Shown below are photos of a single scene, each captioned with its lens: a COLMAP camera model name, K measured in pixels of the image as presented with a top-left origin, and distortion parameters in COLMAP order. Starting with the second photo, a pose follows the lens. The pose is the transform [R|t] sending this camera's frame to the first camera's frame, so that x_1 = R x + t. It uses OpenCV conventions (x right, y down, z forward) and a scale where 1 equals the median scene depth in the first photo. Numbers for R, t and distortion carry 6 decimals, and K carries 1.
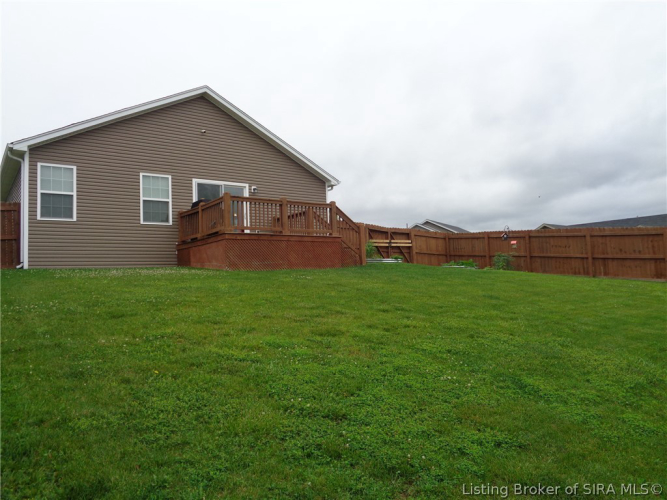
lens RADIAL K [[503.5, 0, 321.3], [0, 503.5, 245.2], [0, 0, 1]] dist [0.016433, -0.002824]
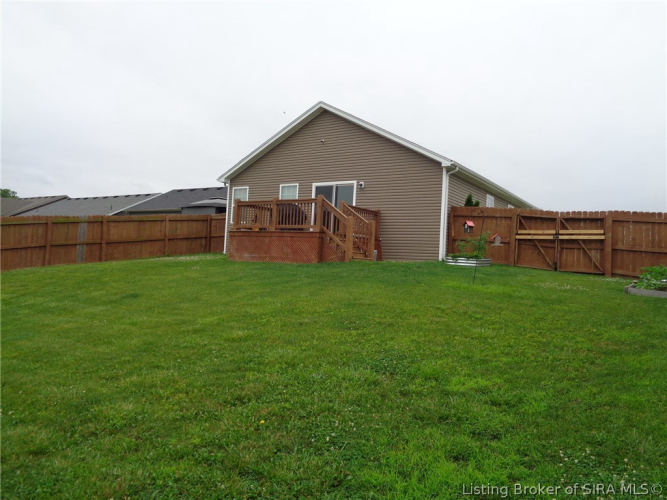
lens RADIAL K [[503.5, 0, 329.9], [0, 503.5, 246.9], [0, 0, 1]] dist [0.016433, -0.002824]
pose [[0.341736, 0.020397, -0.939575, 3.430591], [0.010187, 0.999625, 0.025406, -0.042206], [0.939741, -0.018254, 0.341400, 2.425322]]
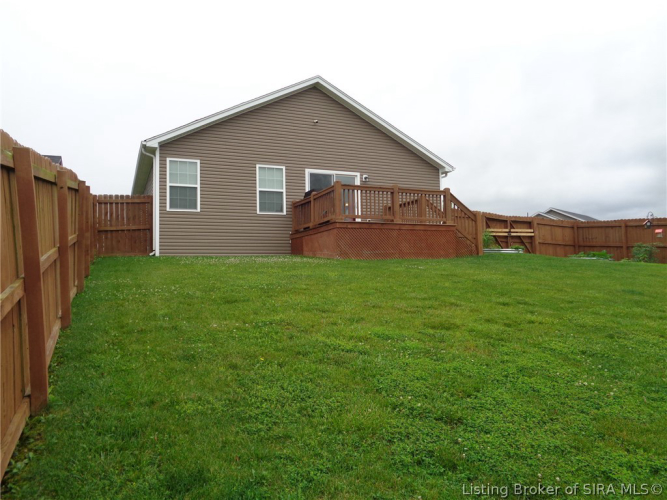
lens RADIAL K [[503.5, 0, 325.7], [0, 503.5, 250.1], [0, 0, 1]] dist [0.016433, -0.002824]
pose [[0.977550, 0.006866, -0.210592, -0.000261], [-0.000651, 0.999563, 0.029566, 0.005407], [0.210703, -0.028765, 0.977127, 0.040757]]
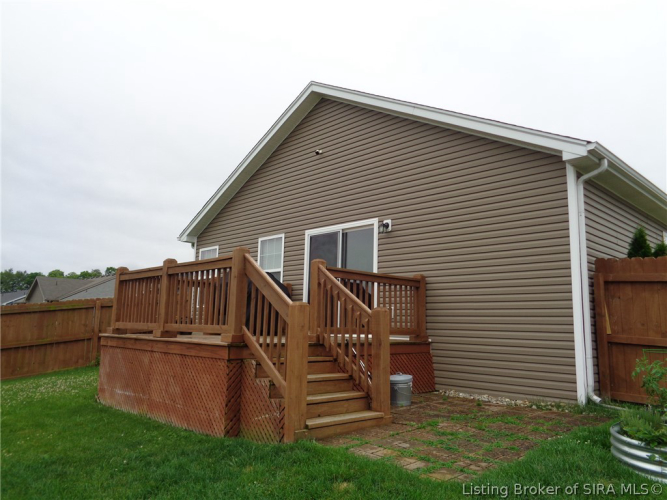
lens RADIAL K [[503.5, 0, 335.3], [0, 503.5, 247.6], [0, 0, 1]] dist [0.016433, -0.002824]
pose [[0.155584, -0.113903, -0.981234, 1.469965], [0.048690, 0.993007, -0.107549, -0.154110], [0.986622, -0.031043, 0.160042, 3.613121]]
